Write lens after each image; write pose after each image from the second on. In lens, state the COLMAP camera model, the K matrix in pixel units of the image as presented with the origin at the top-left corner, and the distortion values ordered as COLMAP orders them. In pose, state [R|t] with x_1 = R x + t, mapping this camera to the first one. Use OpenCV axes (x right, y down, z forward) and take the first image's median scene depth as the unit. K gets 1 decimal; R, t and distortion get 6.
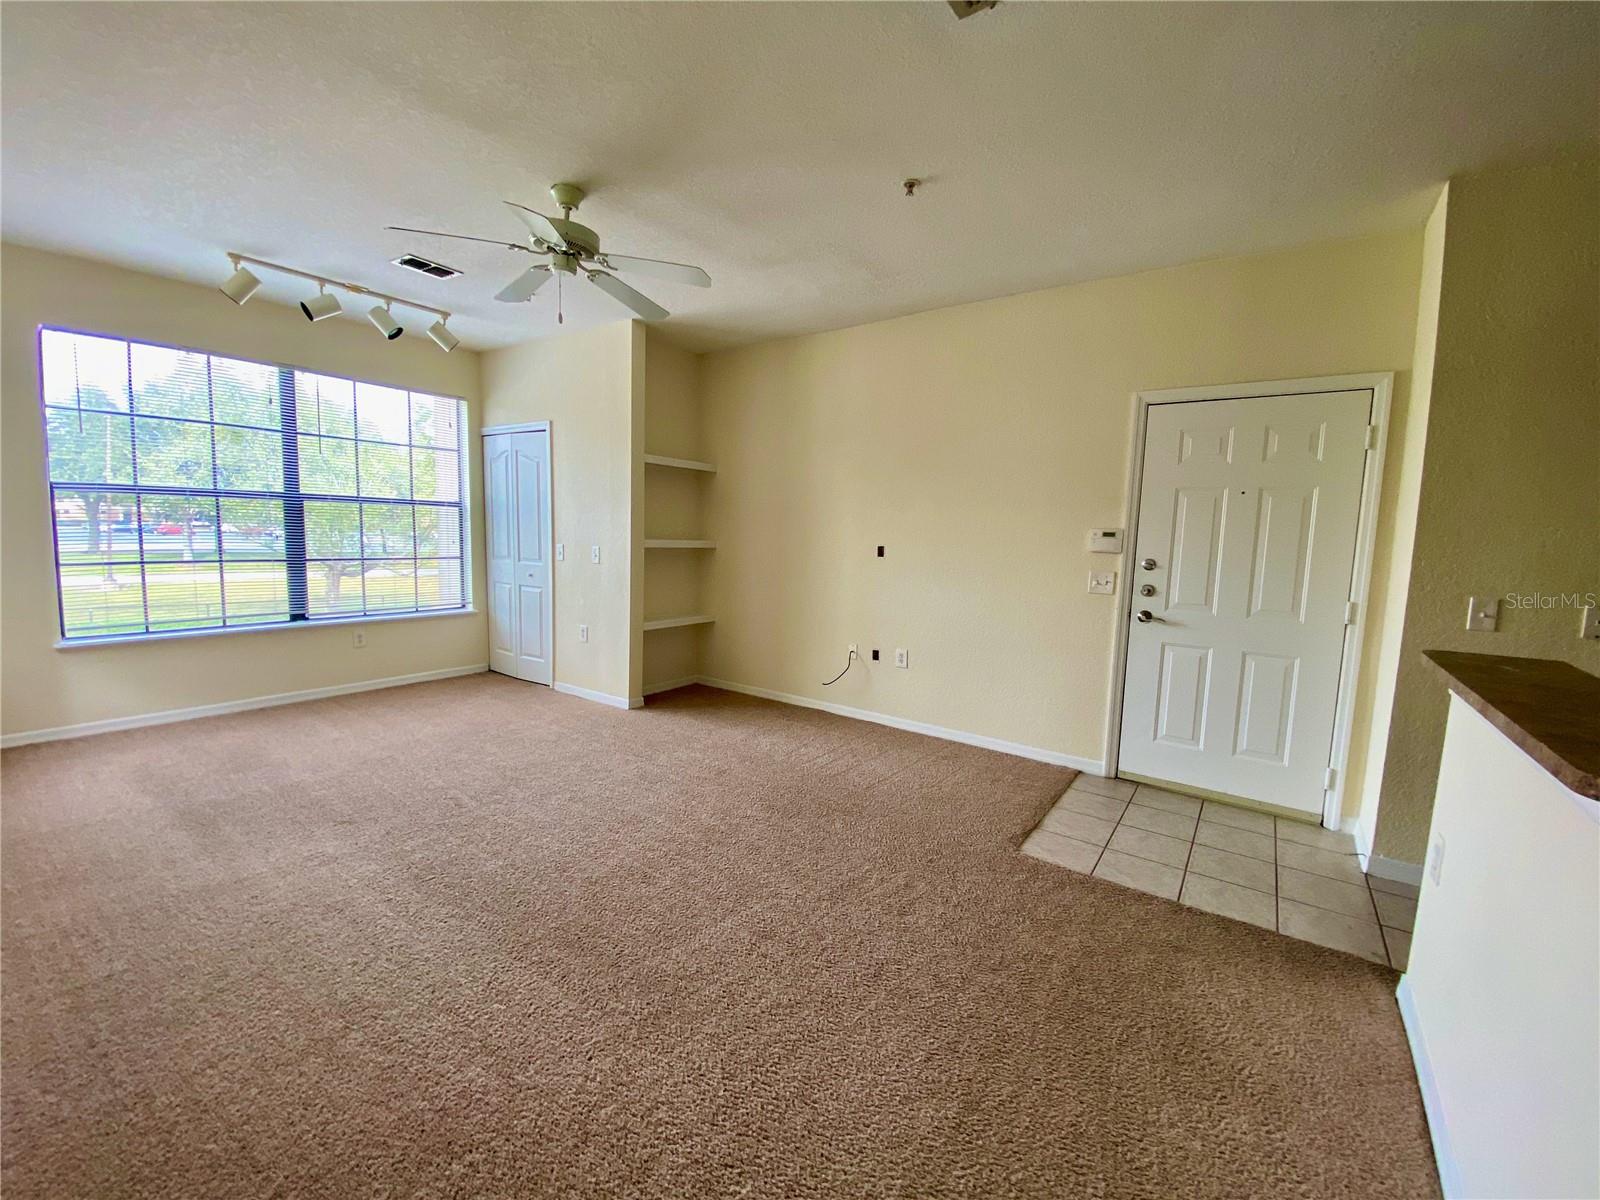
lens RADIAL K [[648.4, 0, 800.0], [0, 648.4, 600.0], [0, 0, 1]] dist [0.018117, -0.019252]
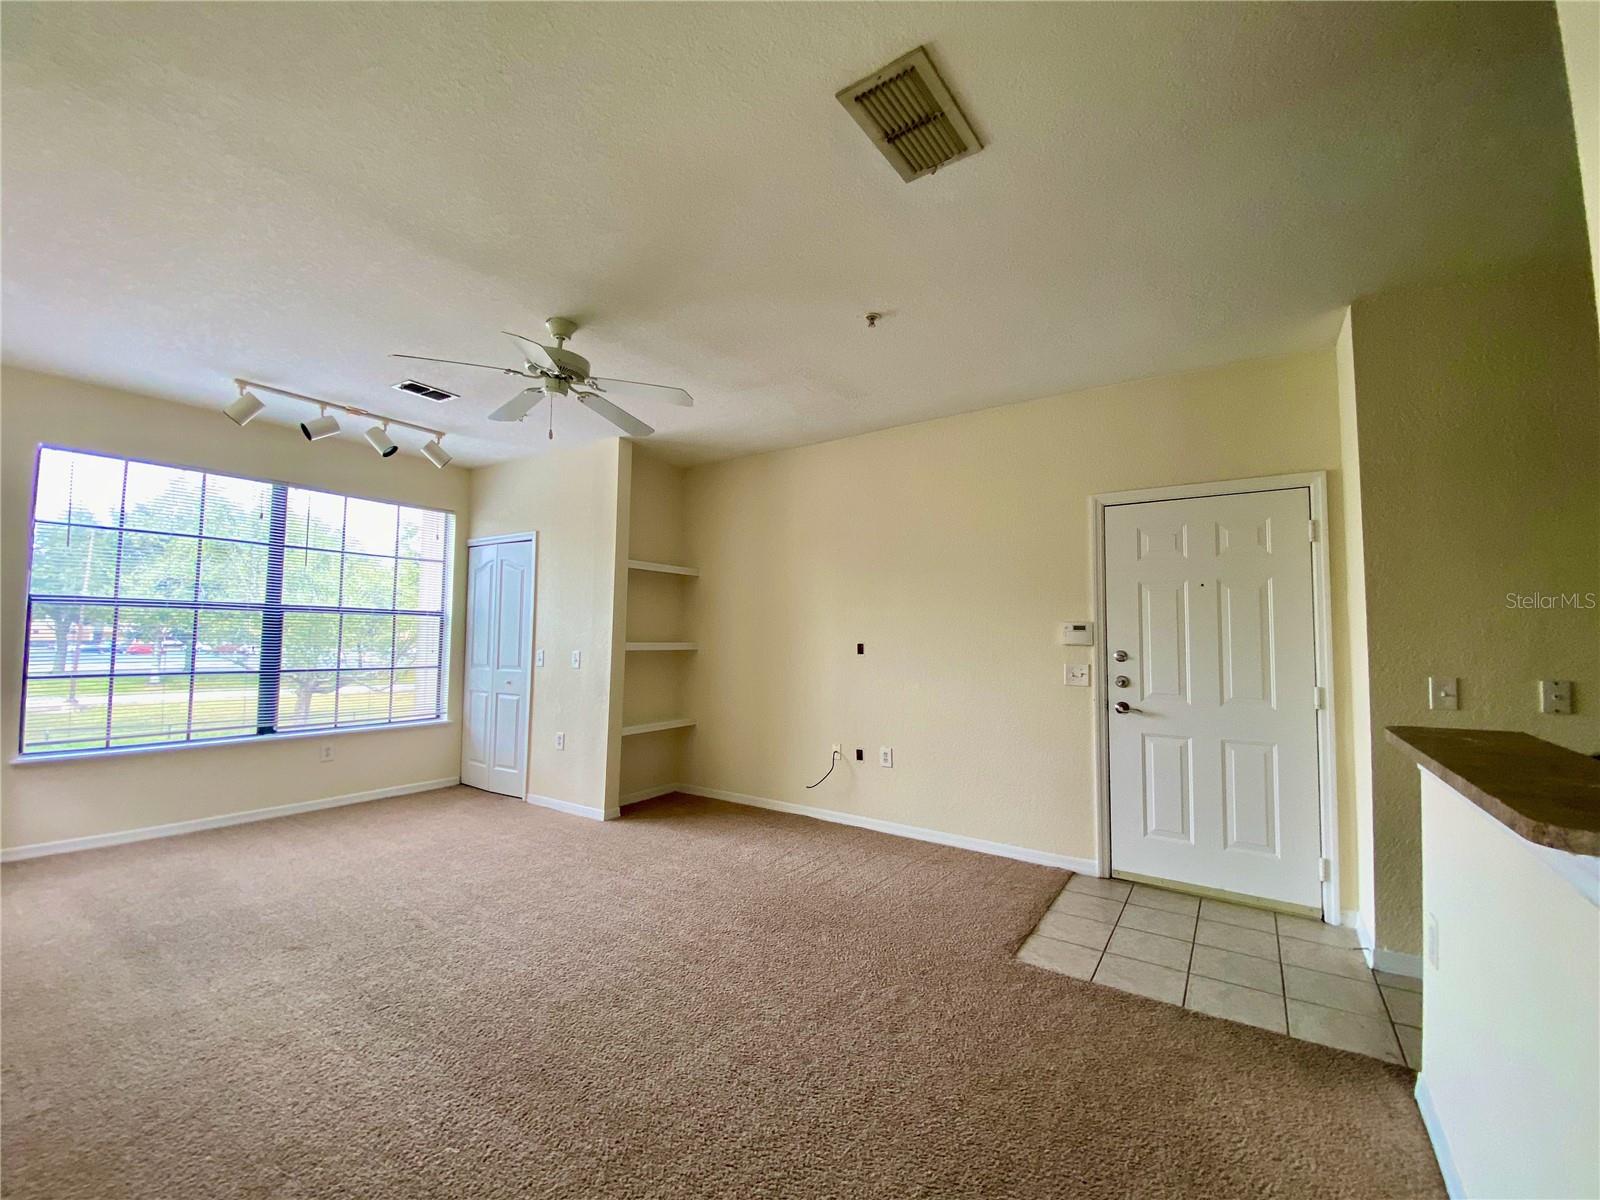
lens RADIAL K [[648.4, 0, 800.0], [0, 648.4, 600.0], [0, 0, 1]] dist [0.018117, -0.019252]
pose [[0.999462, -0.018243, 0.027264, 0.006062], [0.022463, 0.986287, -0.163502, 0.016439], [-0.023907, 0.164026, 0.986166, -0.013583]]
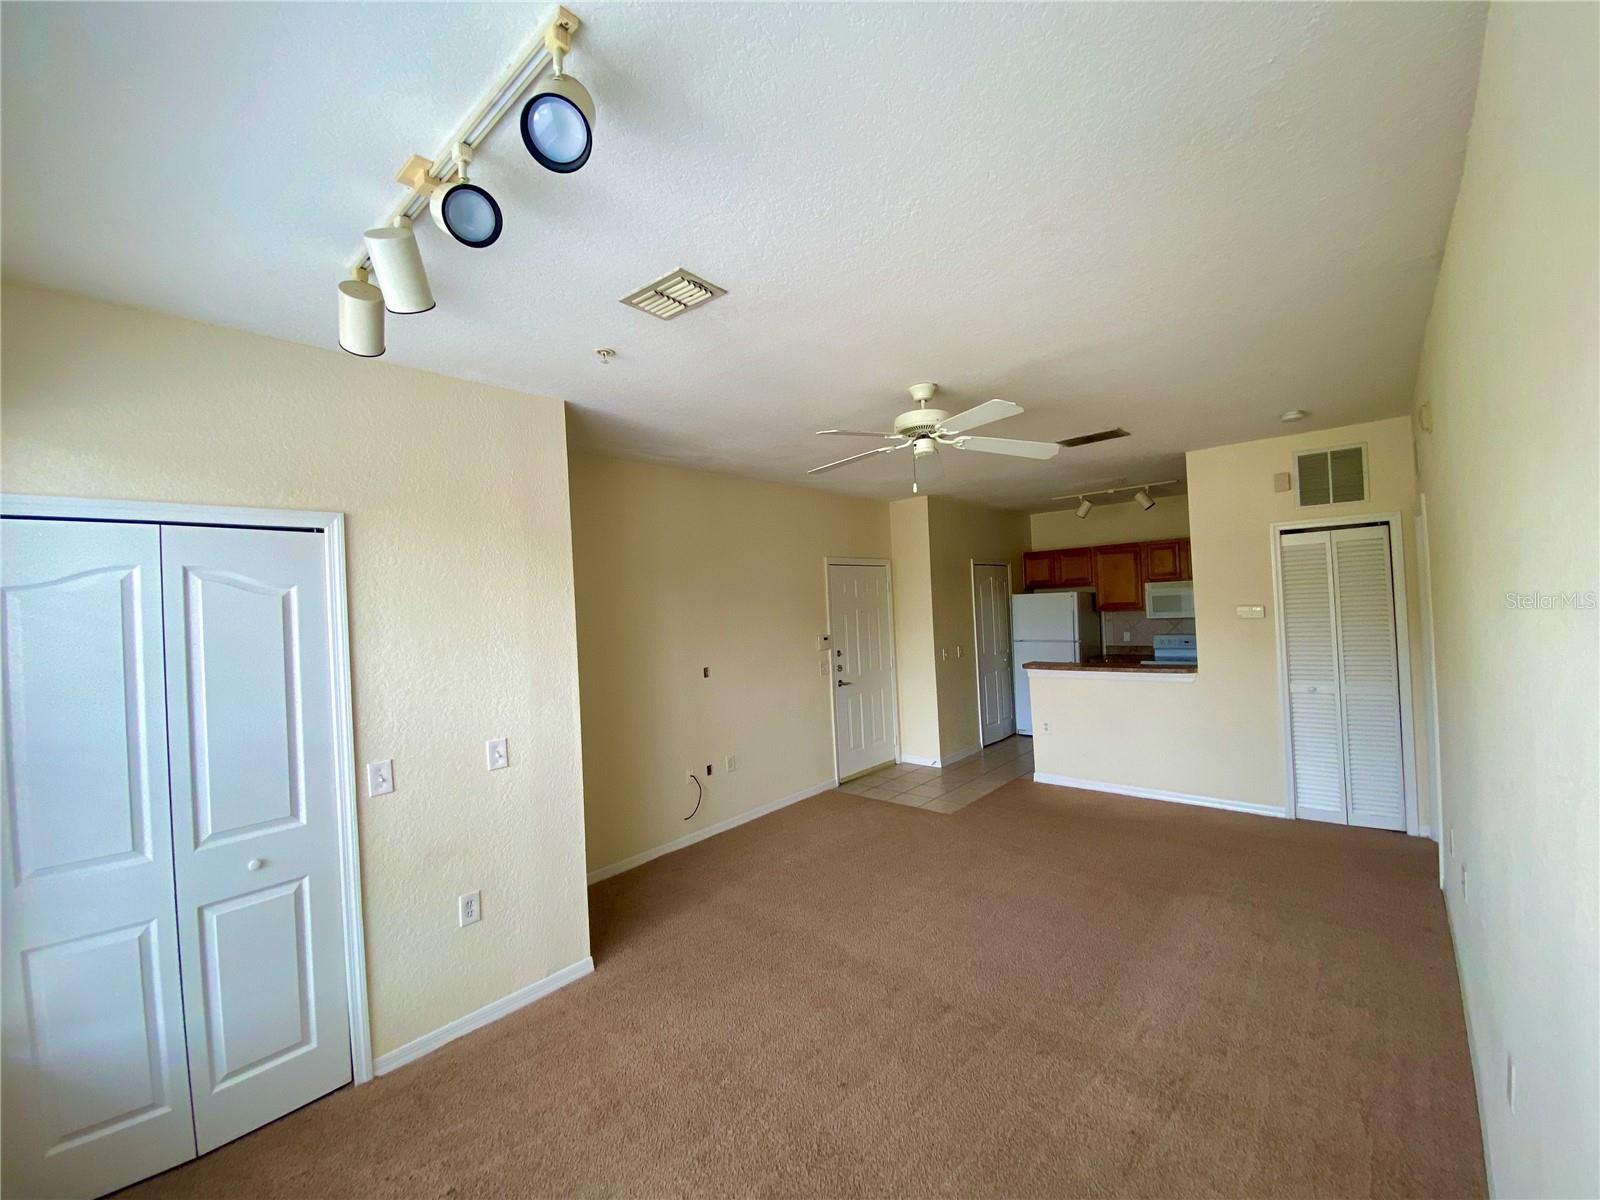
lens RADIAL K [[641.3, 0, 800.0], [0, 641.3, 600.0], [0, 0, 1]] dist [0.008828, -0.019259]
pose [[0.107166, -0.029289, 0.993810, -1.321644], [0.162515, 0.986638, 0.011553, -0.261455], [-0.980869, 0.160271, 0.110494, 1.004874]]
